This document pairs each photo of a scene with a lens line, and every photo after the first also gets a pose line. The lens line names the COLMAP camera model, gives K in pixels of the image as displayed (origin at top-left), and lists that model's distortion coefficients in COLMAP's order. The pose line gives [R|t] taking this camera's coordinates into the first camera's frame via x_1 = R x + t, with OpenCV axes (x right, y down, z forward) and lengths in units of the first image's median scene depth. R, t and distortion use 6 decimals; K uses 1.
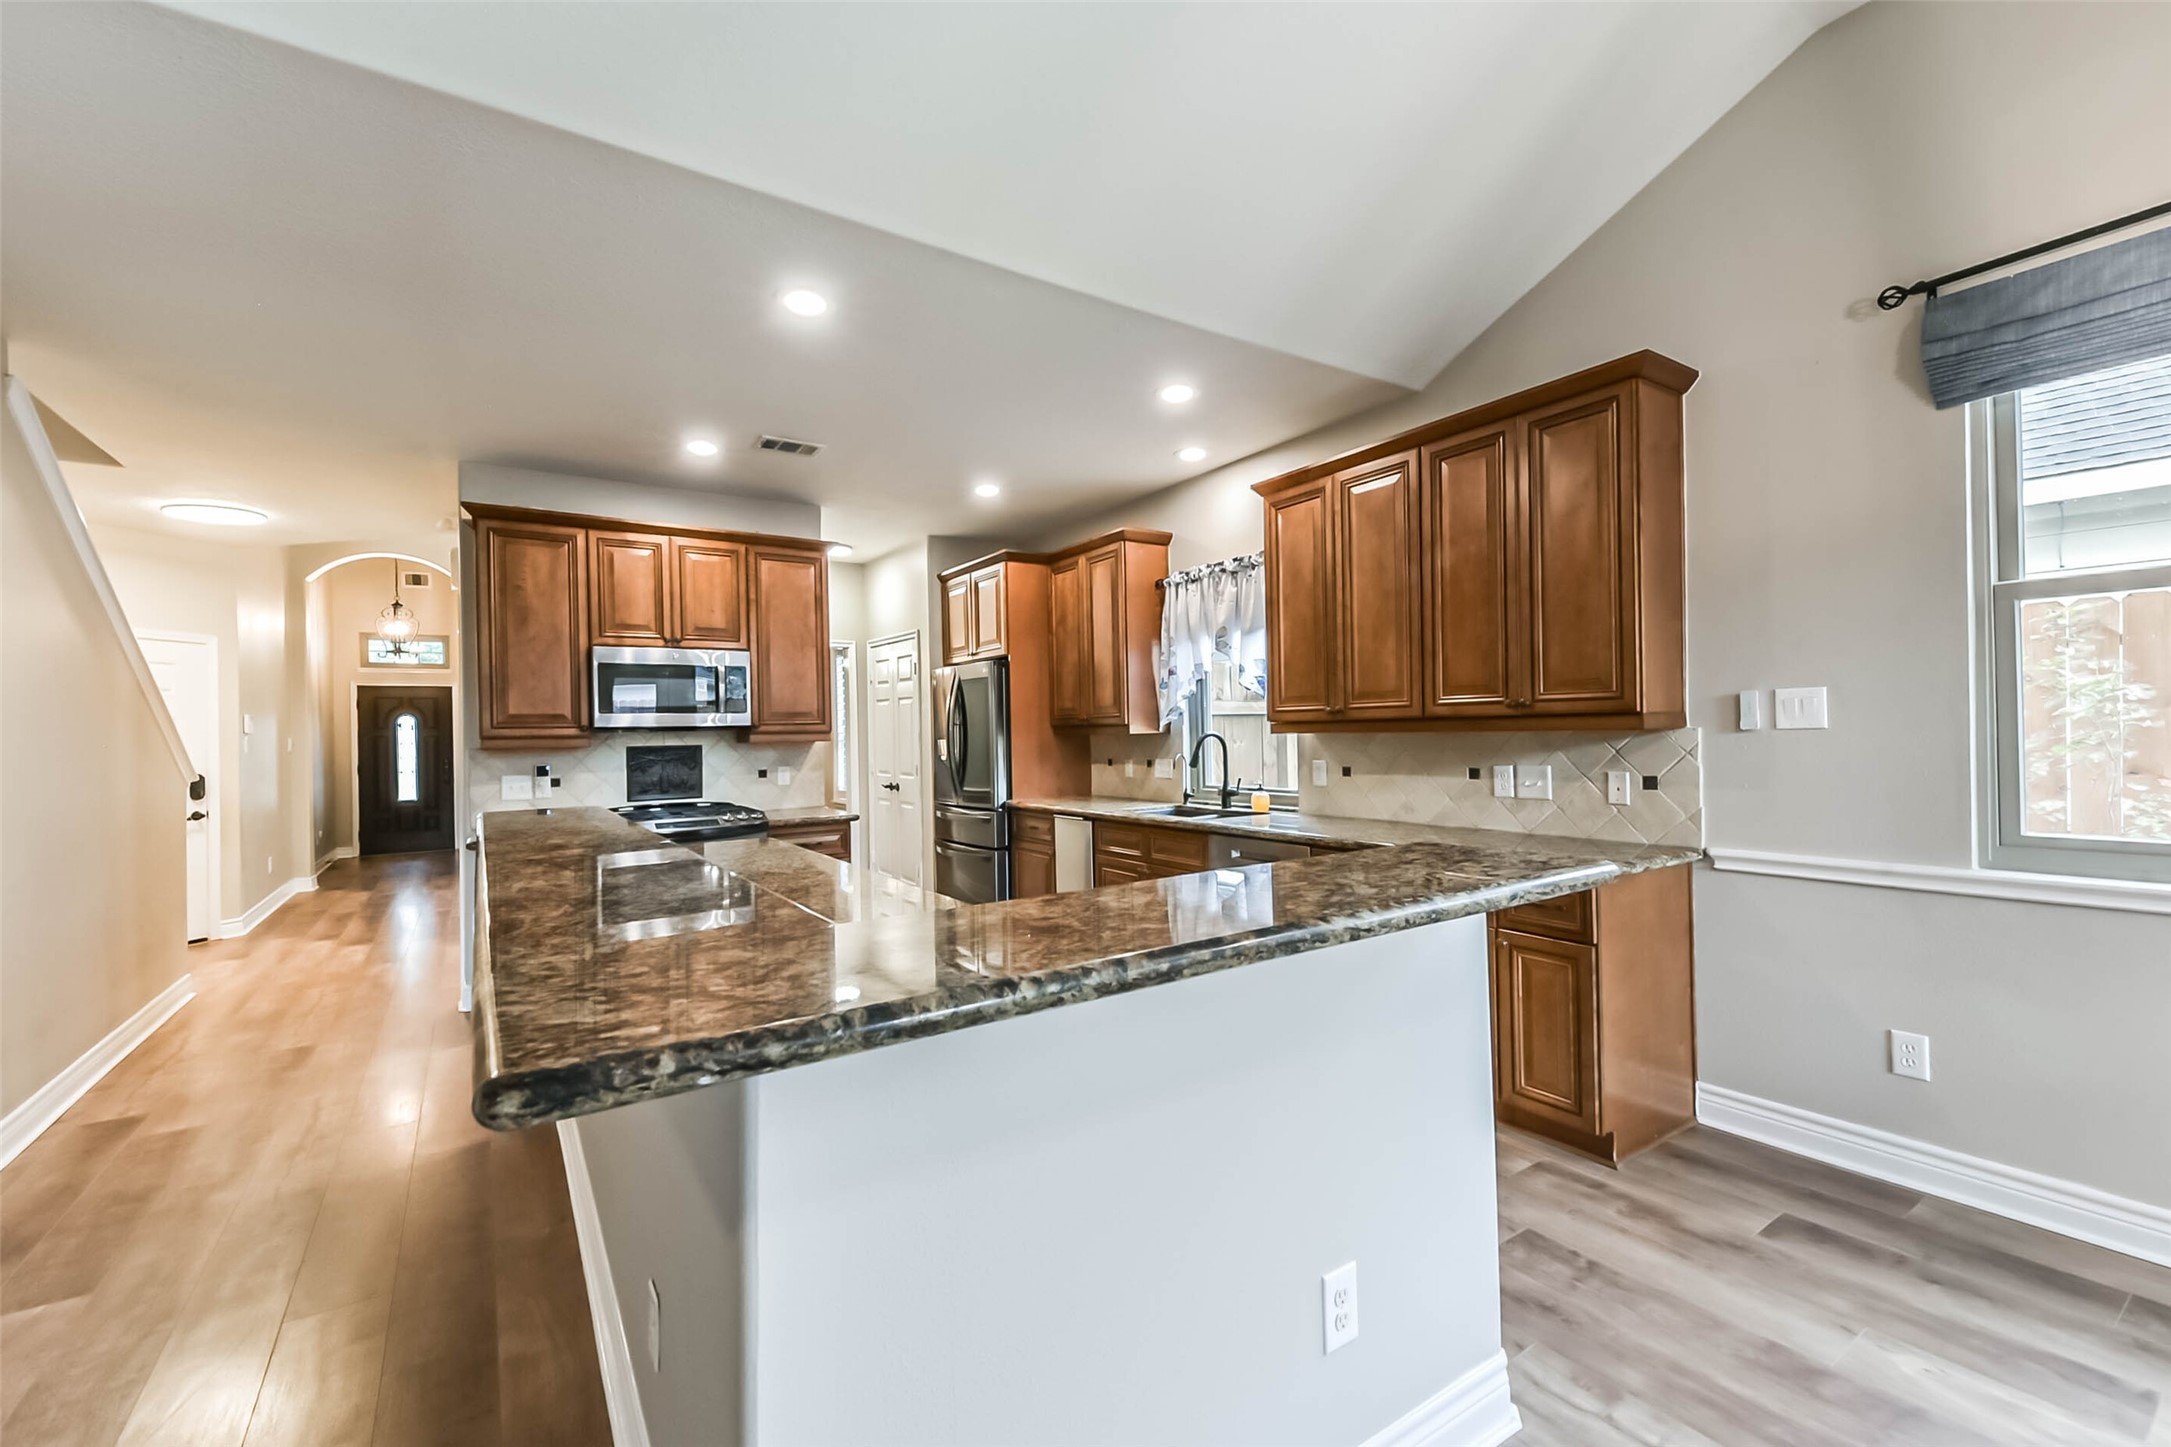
lens RADIAL K [[888.1, 0, 1085.3], [0, 888.1, 731.2], [0, 0, 1]] dist [0.042383, -0.027267]
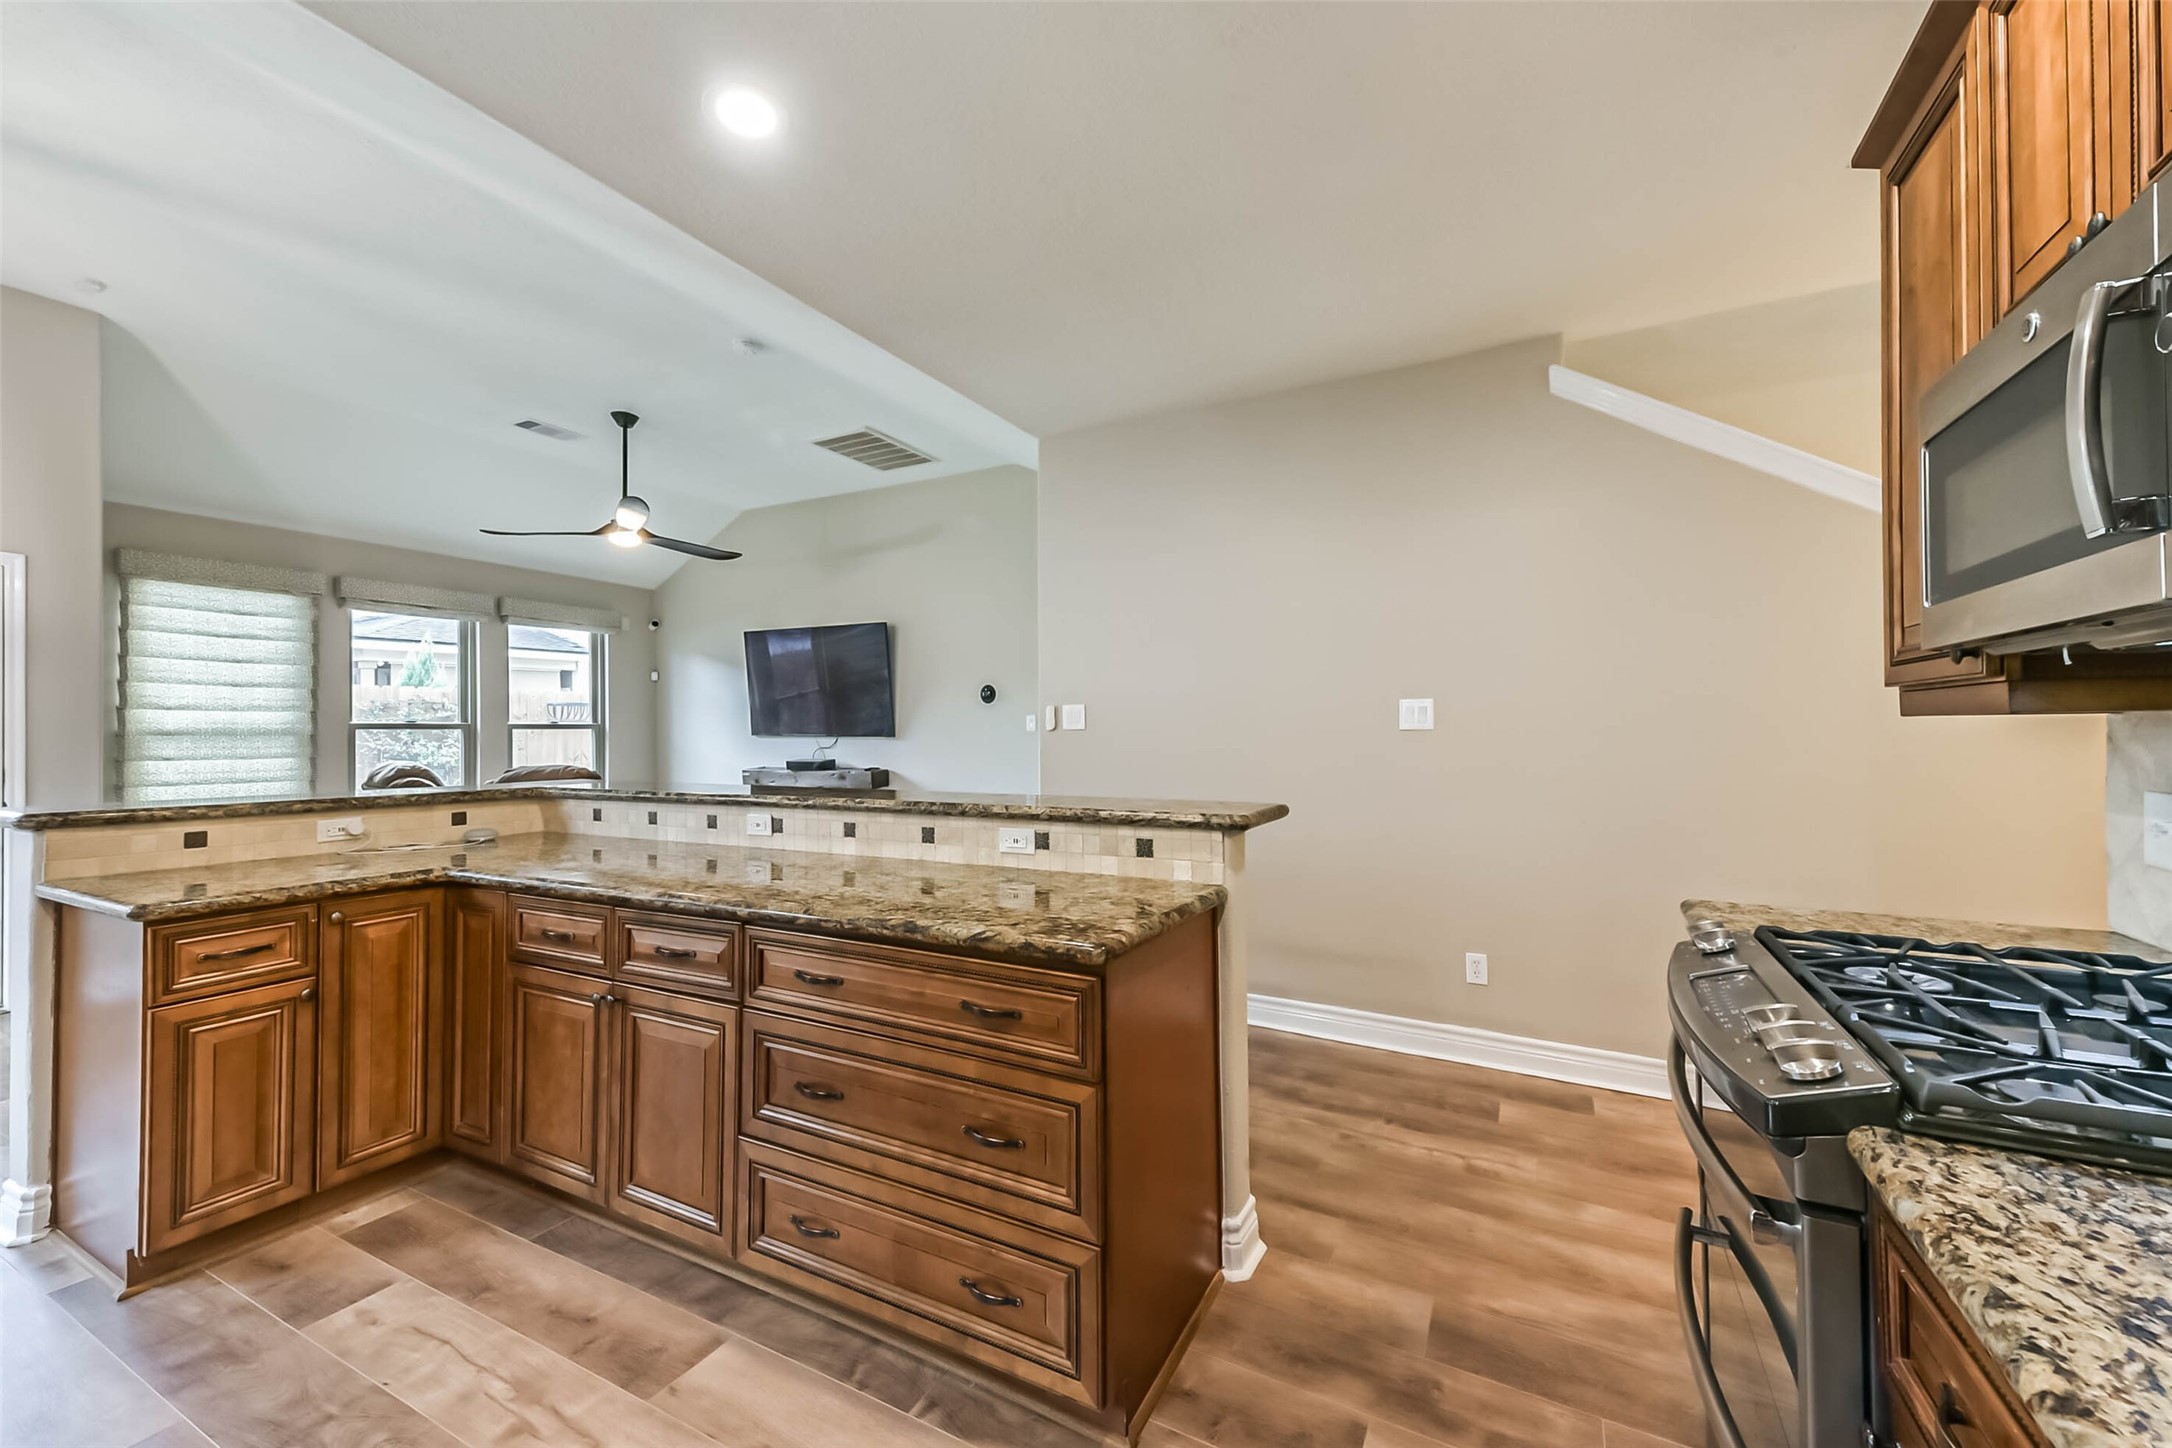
lens RADIAL K [[841.8, 0, 1087.5], [0, 841.8, 729.4], [0, 0, 1]] dist [0.072992, -0.028796]
pose [[-0.881425, 0.022118, -0.471807, -0.132016], [0.022889, 0.999730, 0.004105, 0.014535], [0.471770, -0.007181, -0.881693, 1.060996]]
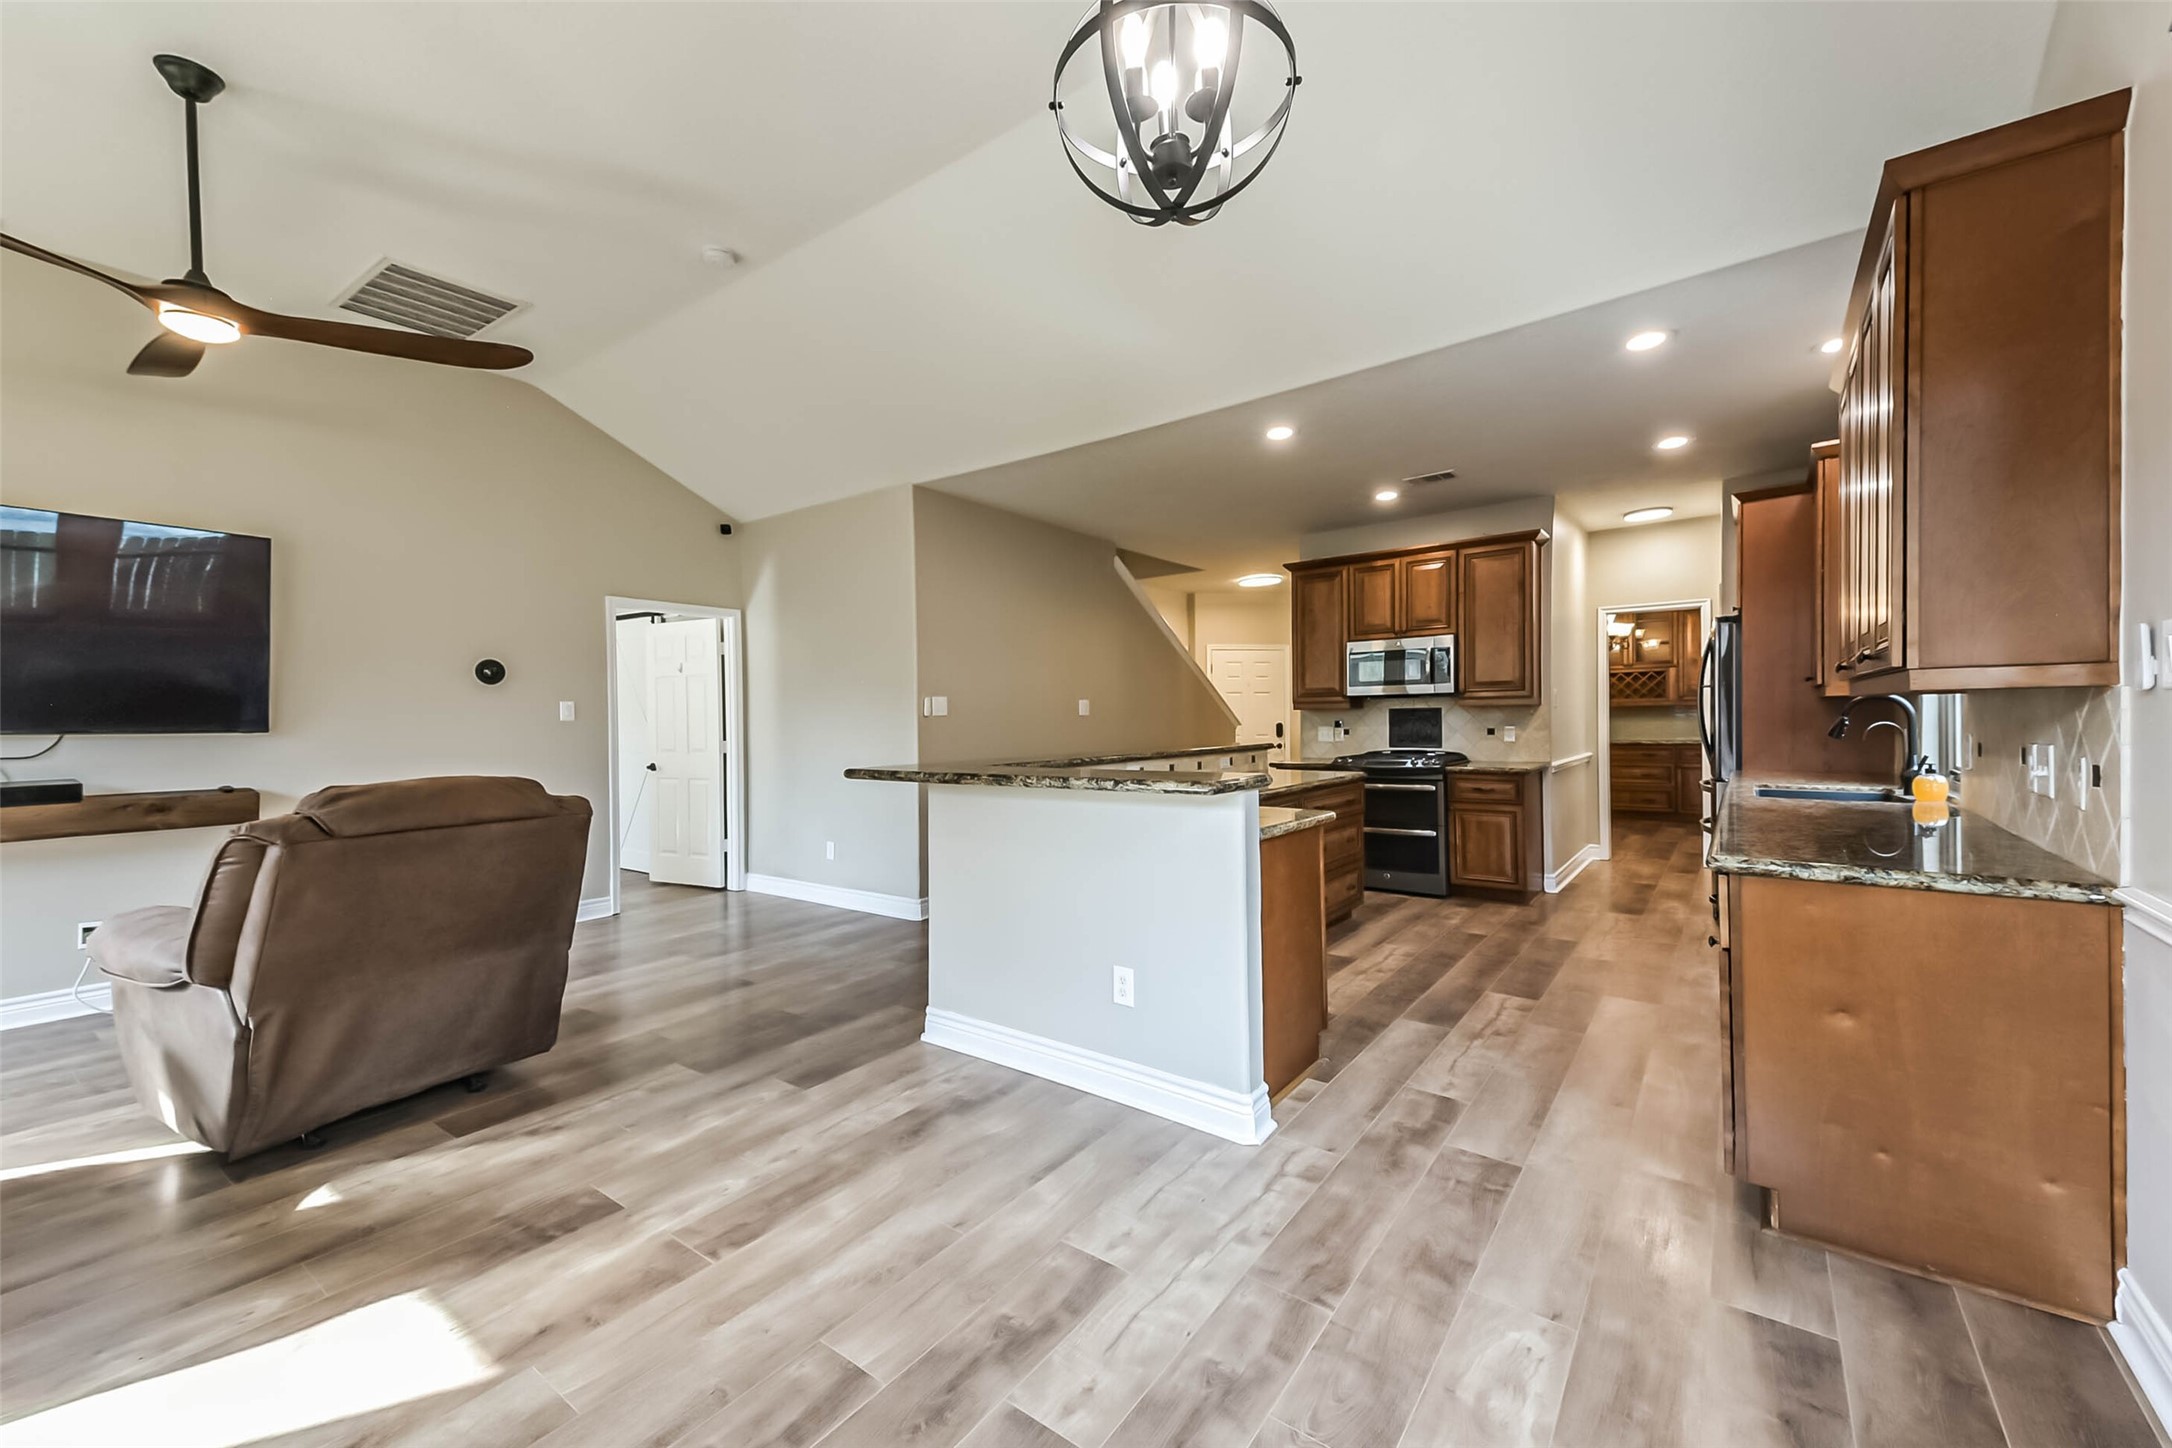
lens RADIAL K [[857.1, 0, 1075.5], [0, 857.1, 723.6], [0, 0, 1]] dist [0.065568, -0.000159]
pose [[0.327883, 0.022362, -0.944454, 0.633101], [0.008813, 0.999604, 0.026727, -0.000099], [0.944677, -0.017087, 0.327556, 0.085642]]
